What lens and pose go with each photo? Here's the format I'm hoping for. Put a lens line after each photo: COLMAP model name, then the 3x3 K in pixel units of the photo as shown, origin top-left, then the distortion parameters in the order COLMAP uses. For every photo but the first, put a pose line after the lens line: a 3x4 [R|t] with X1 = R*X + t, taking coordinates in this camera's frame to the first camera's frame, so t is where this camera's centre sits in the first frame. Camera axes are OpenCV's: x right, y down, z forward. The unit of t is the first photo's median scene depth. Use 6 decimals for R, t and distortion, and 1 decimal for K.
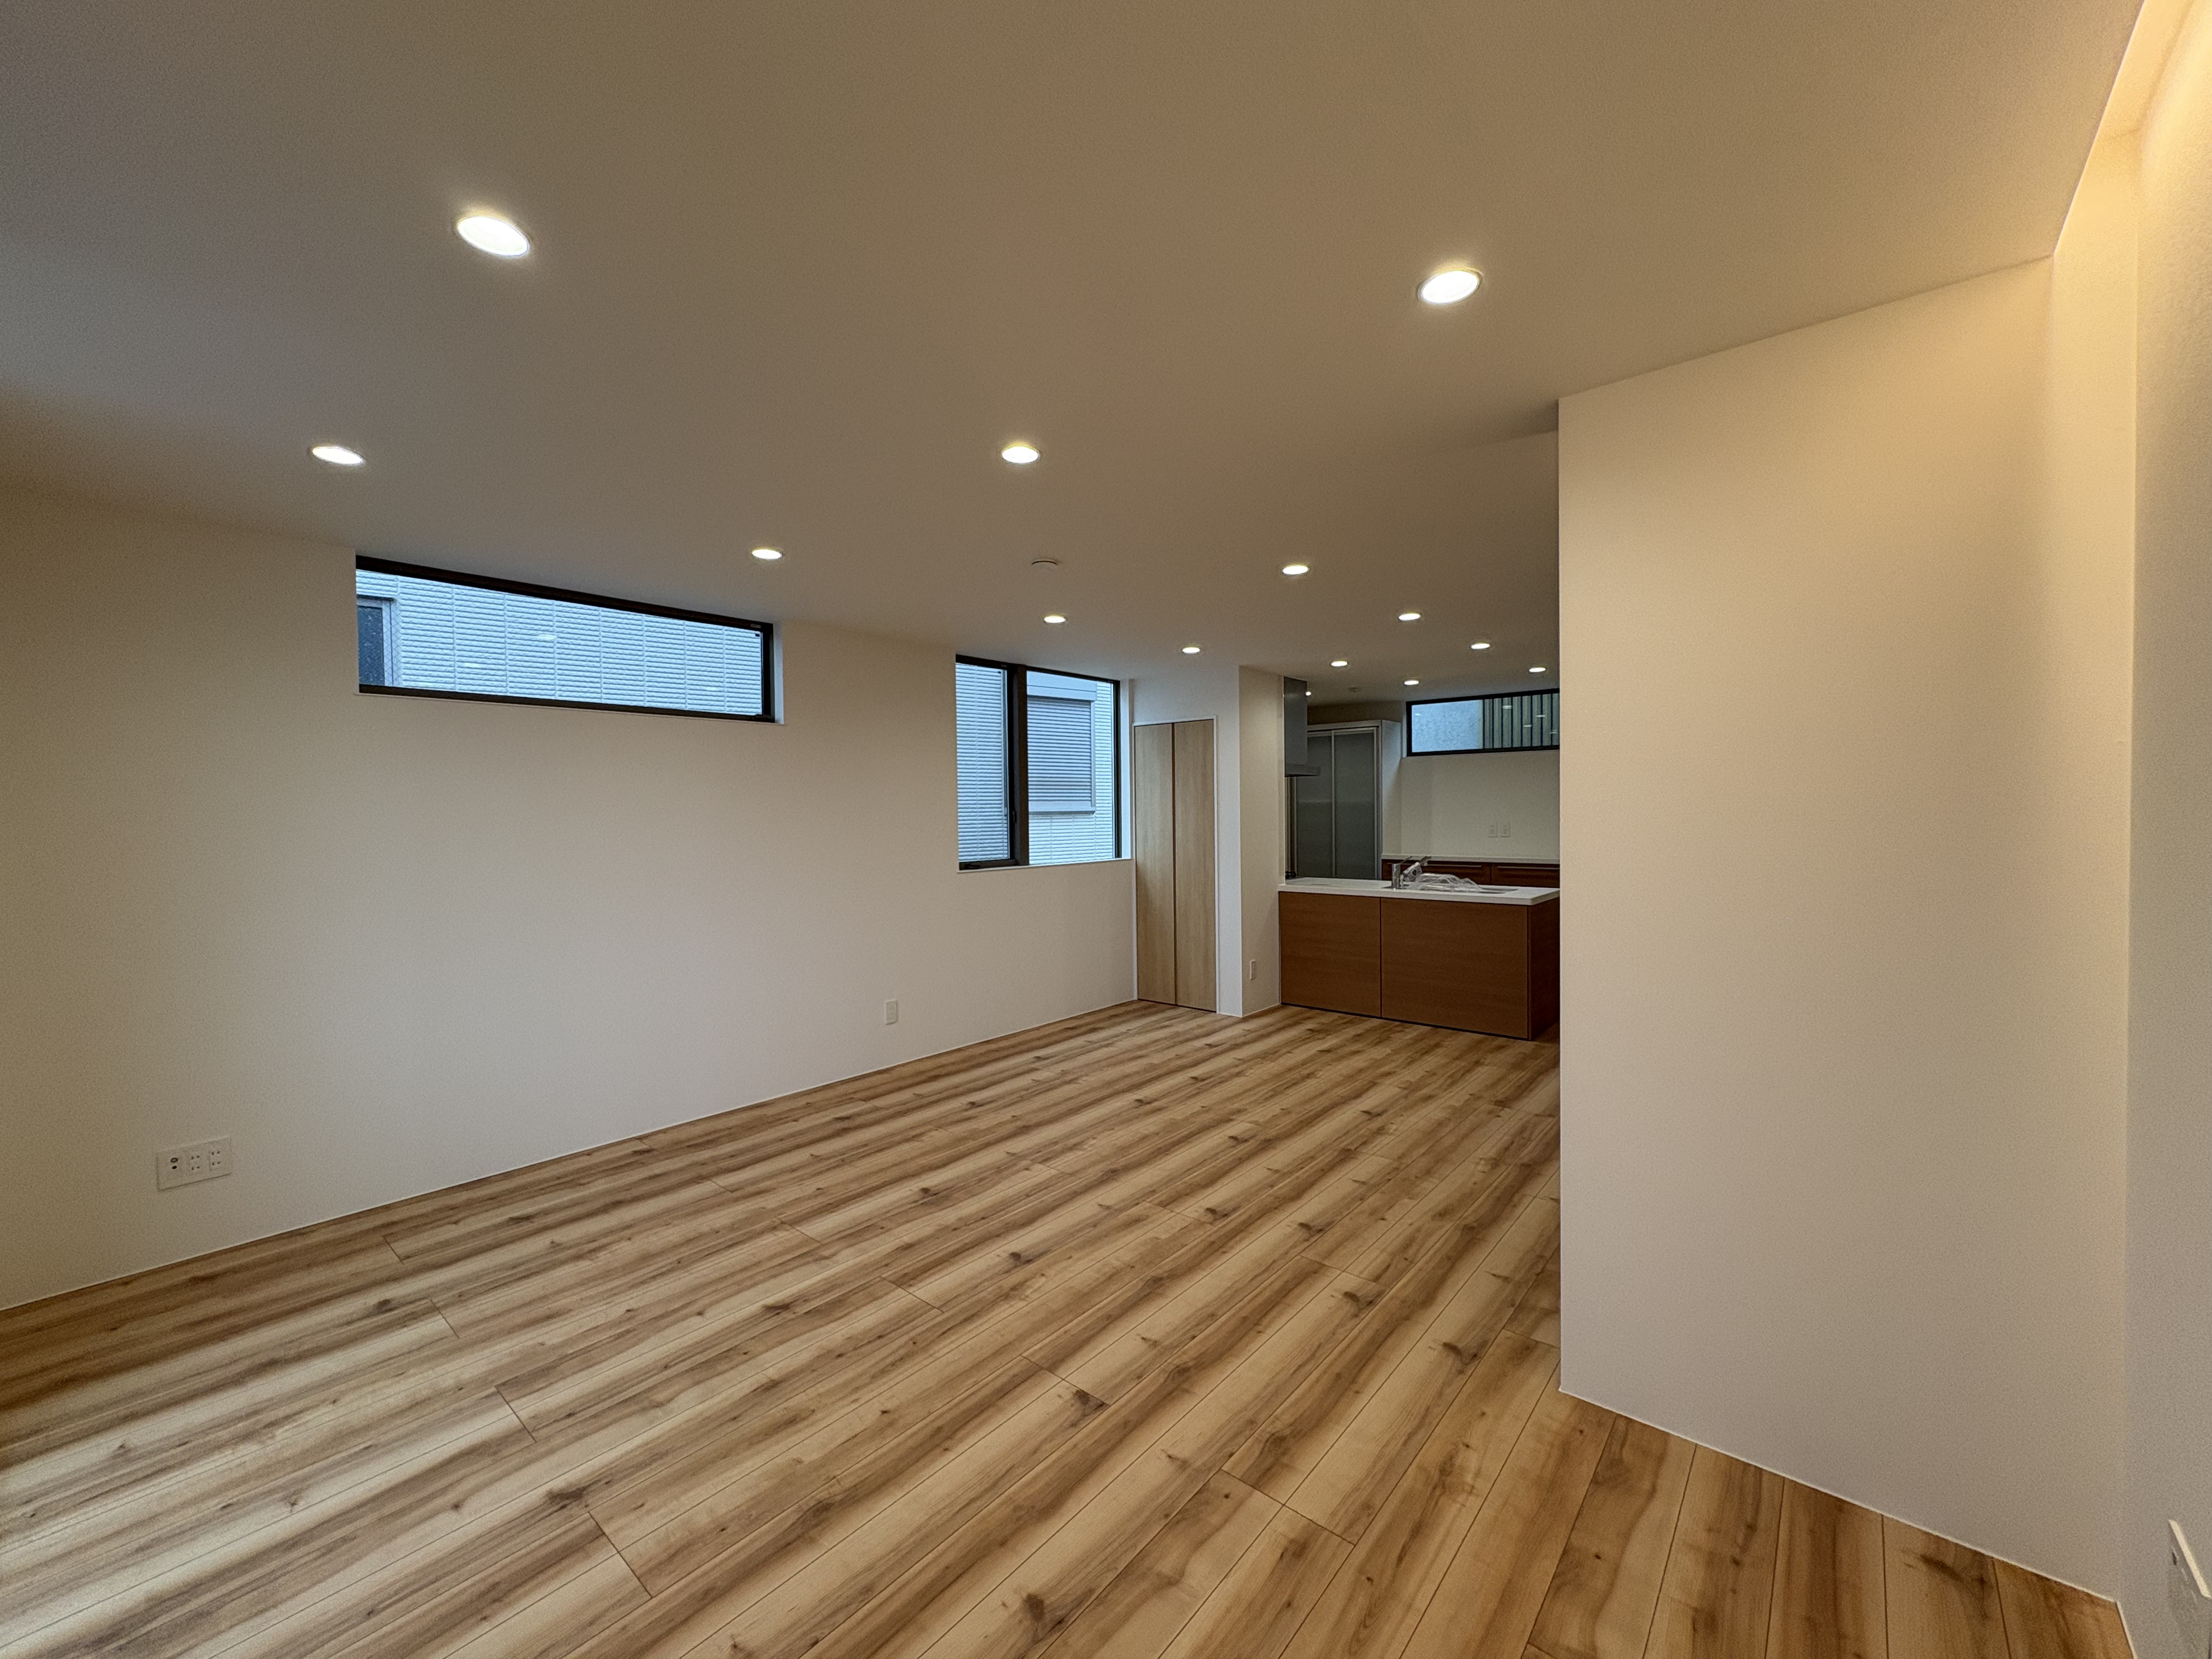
lens RADIAL K [[877.8, 0, 1099.3], [0, 877.8, 830.2], [0, 0, 1]] dist [0.000036, 0.000498]
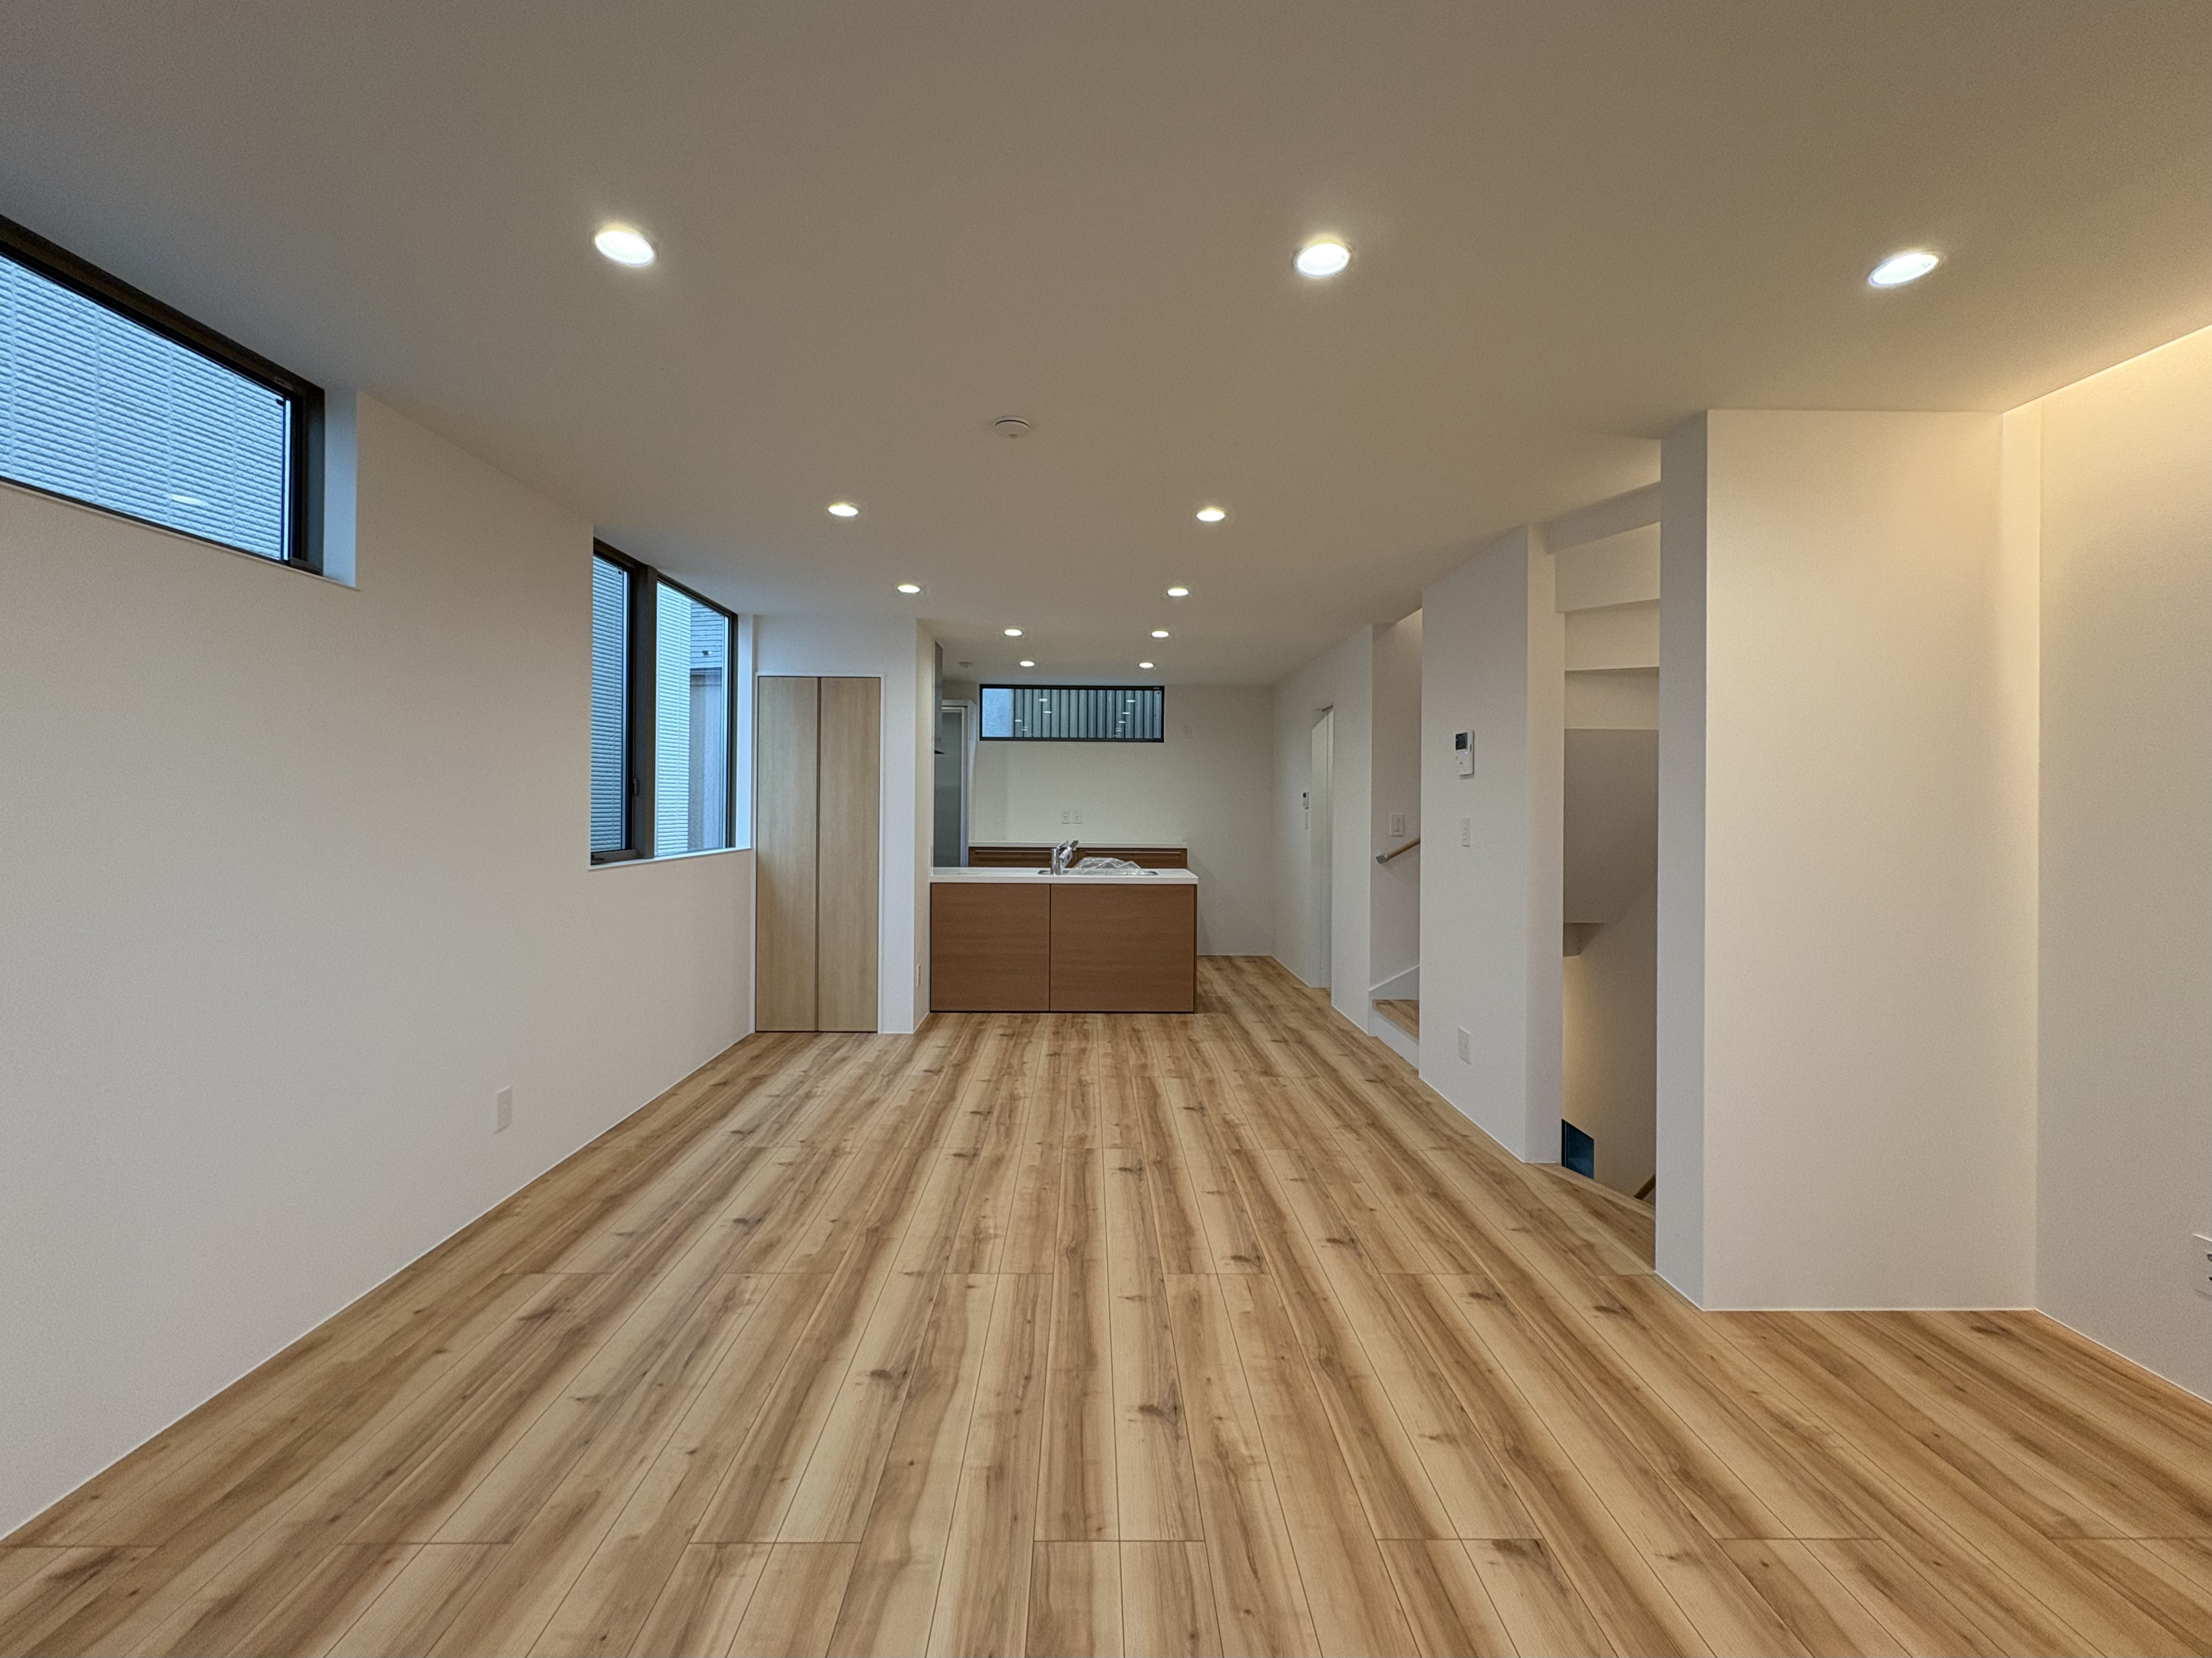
lens RADIAL K [[900.8, 0, 1101.1], [0, 900.8, 802.1], [0, 0, 1]] dist [0.000015, 0.000271]
pose [[0.748614, 0.019722, 0.662712, -0.412570], [-0.002594, 0.999637, -0.026818, 0.020095], [-0.663001, 0.018357, 0.748394, 0.337608]]
